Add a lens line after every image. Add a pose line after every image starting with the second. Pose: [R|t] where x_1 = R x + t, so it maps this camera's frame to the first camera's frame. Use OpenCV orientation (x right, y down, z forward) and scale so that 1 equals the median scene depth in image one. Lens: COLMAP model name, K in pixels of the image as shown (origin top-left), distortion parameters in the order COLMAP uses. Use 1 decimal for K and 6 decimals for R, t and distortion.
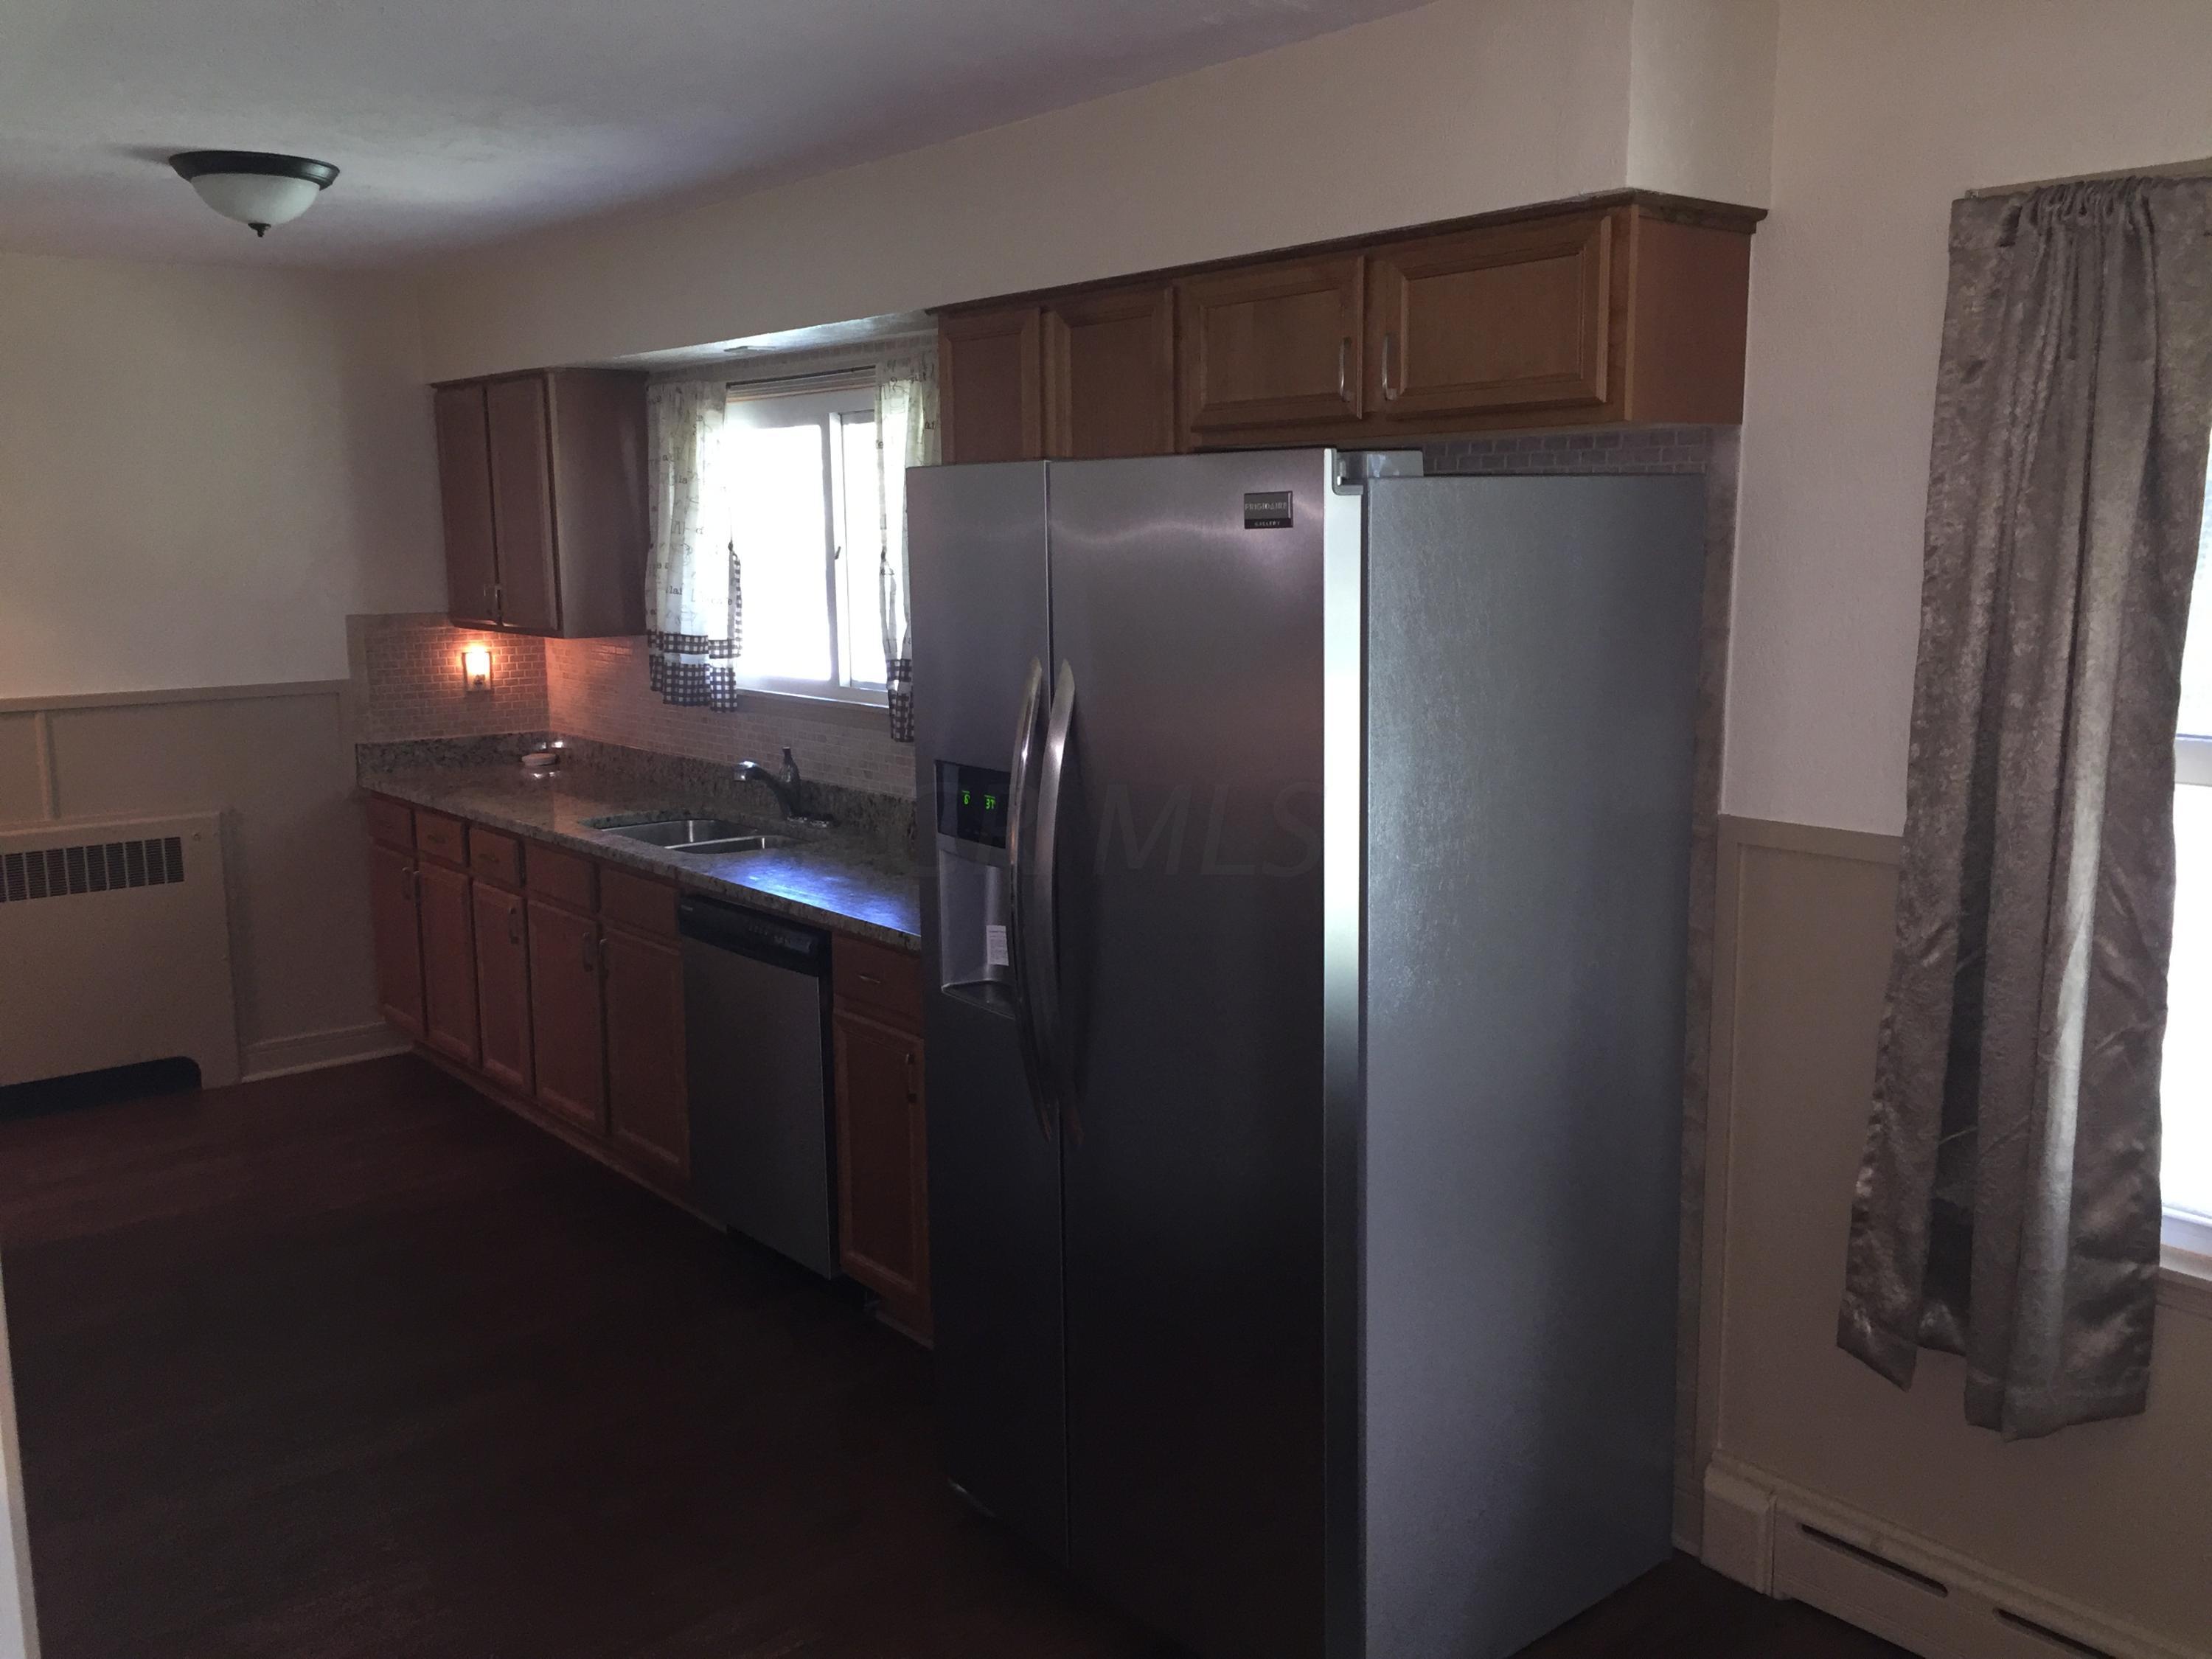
lens RADIAL K [[1861.7, 0, 1110.7], [0, 1861.7, 821.0], [0, 0, 1]] dist [0.080178, -0.088678]
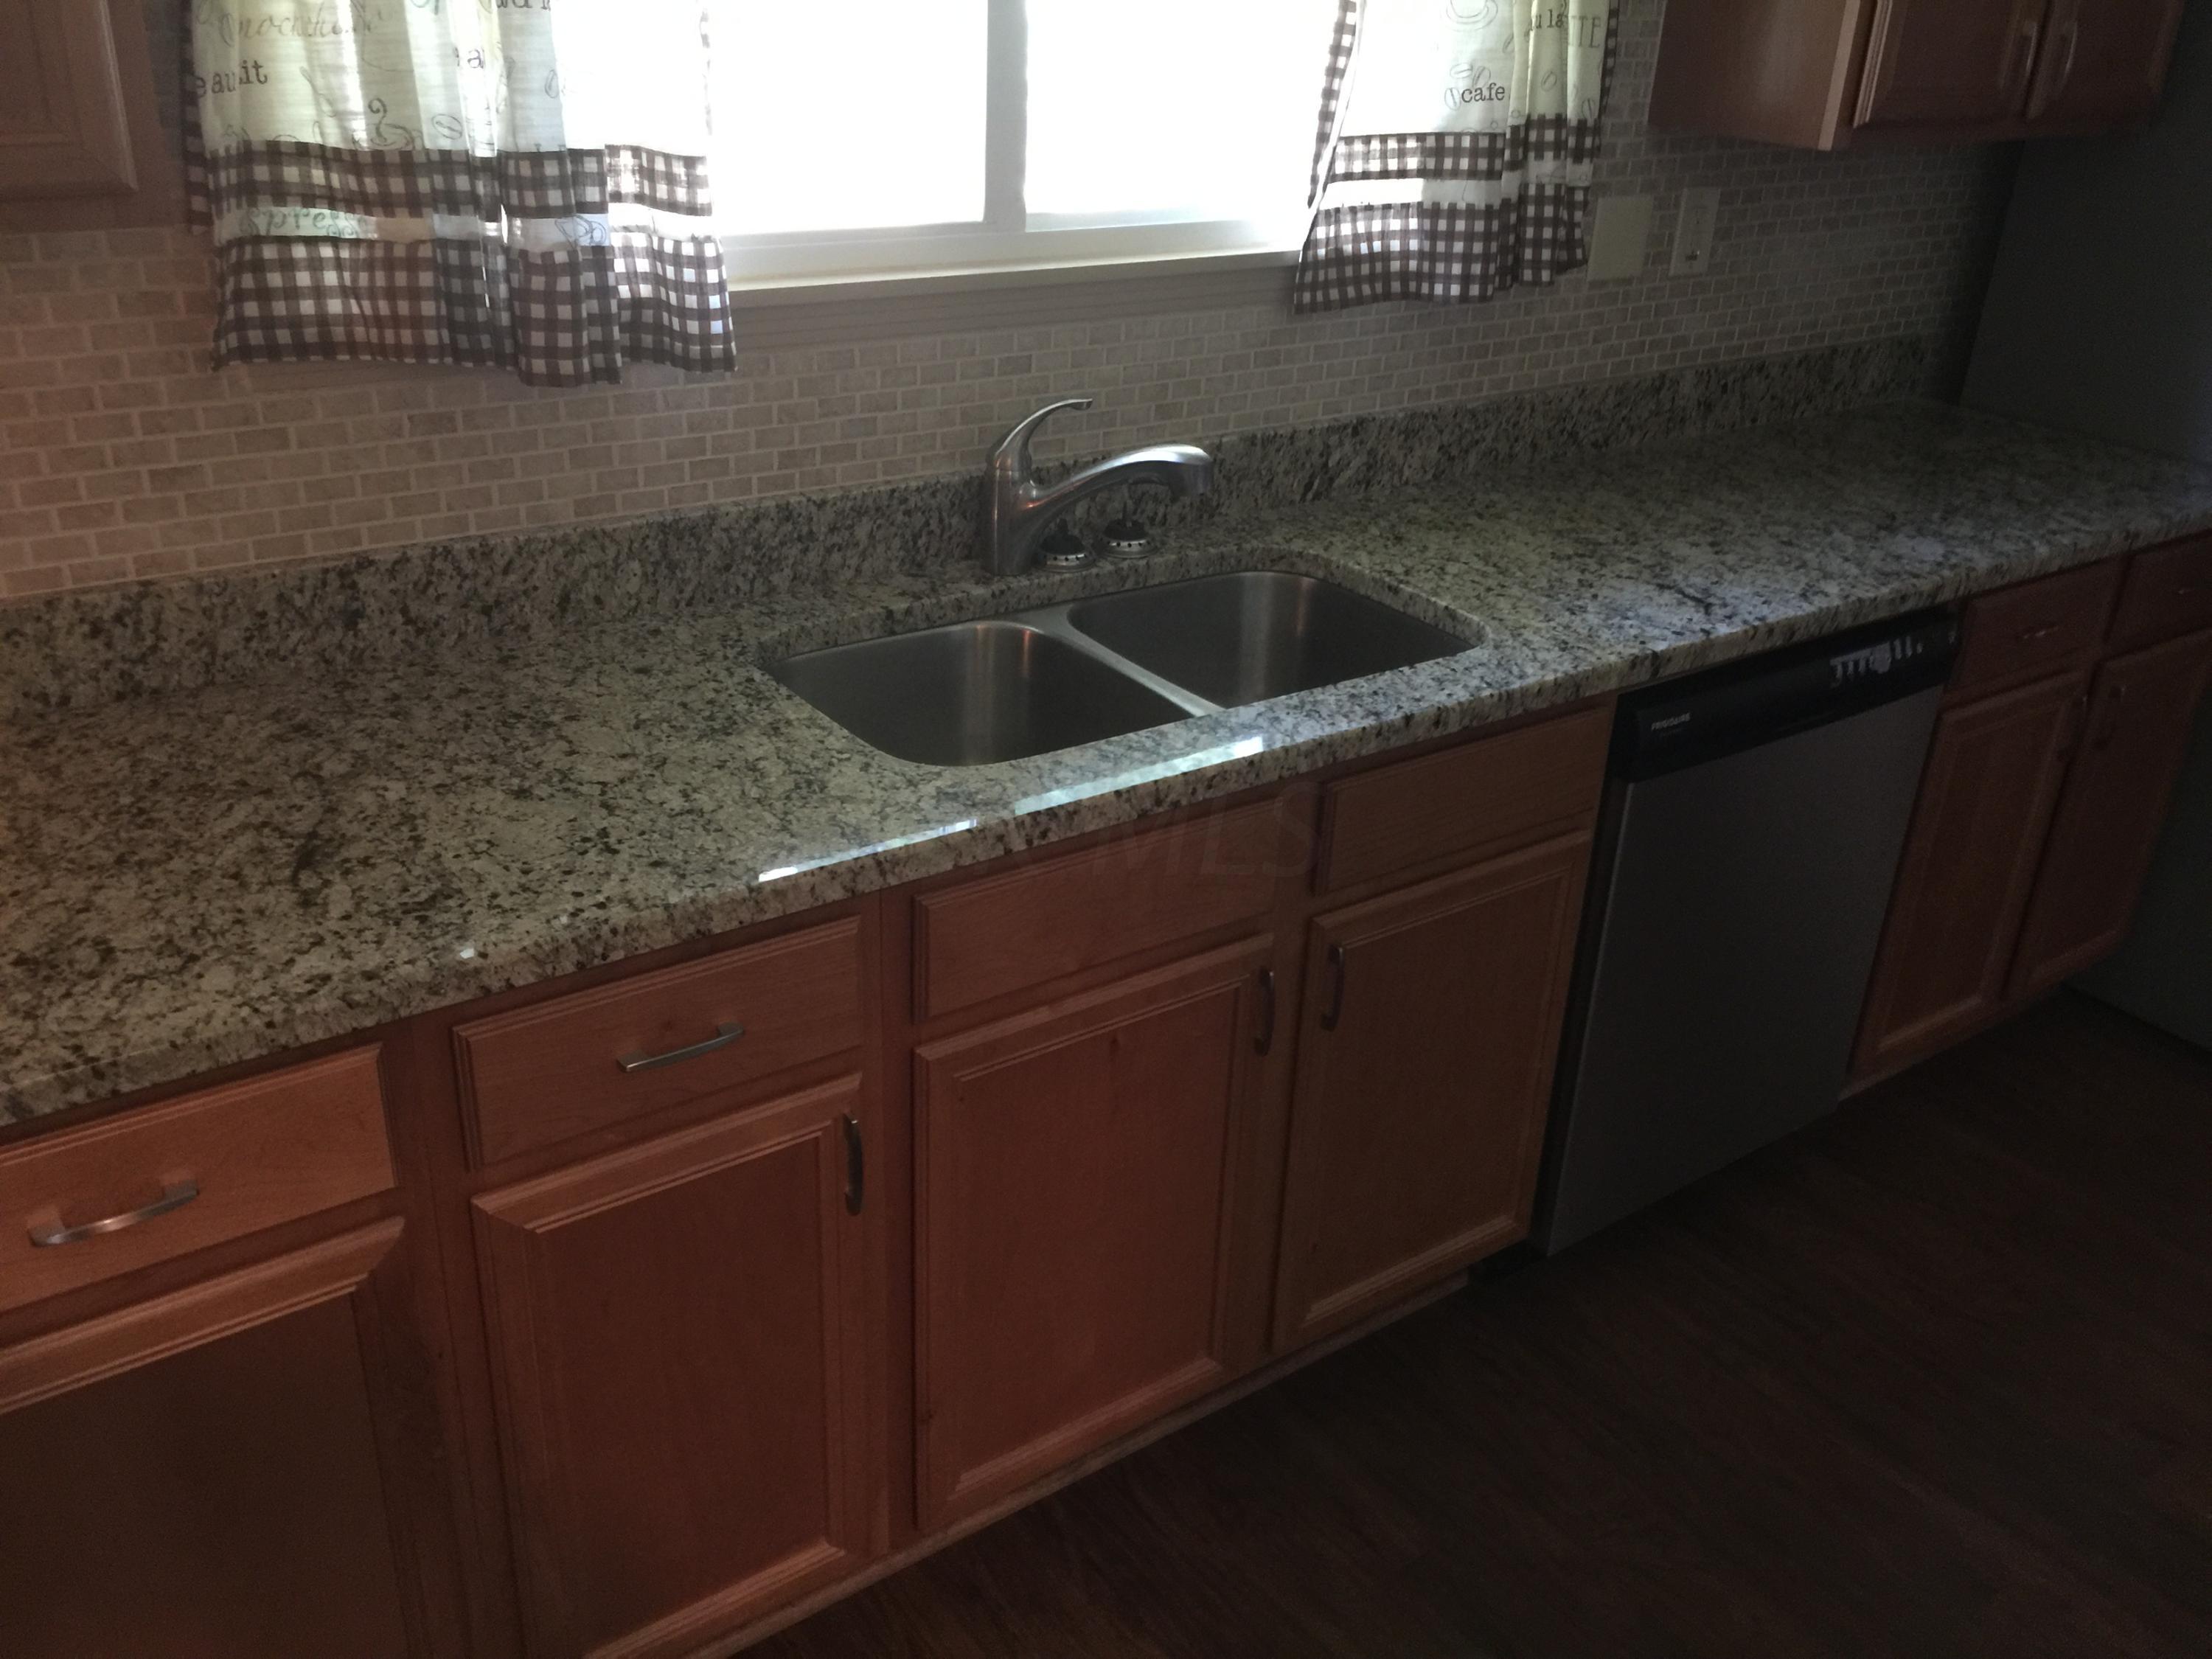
lens RADIAL K [[1861.7, 0, 1110.7], [0, 1861.7, 821.0], [0, 0, 1]] dist [0.080178, -0.088678]
pose [[0.125196, -0.415203, 0.901073, -0.560022], [0.135443, 0.906868, 0.399055, -0.113270], [-0.982843, 0.072084, 0.169772, 0.869028]]
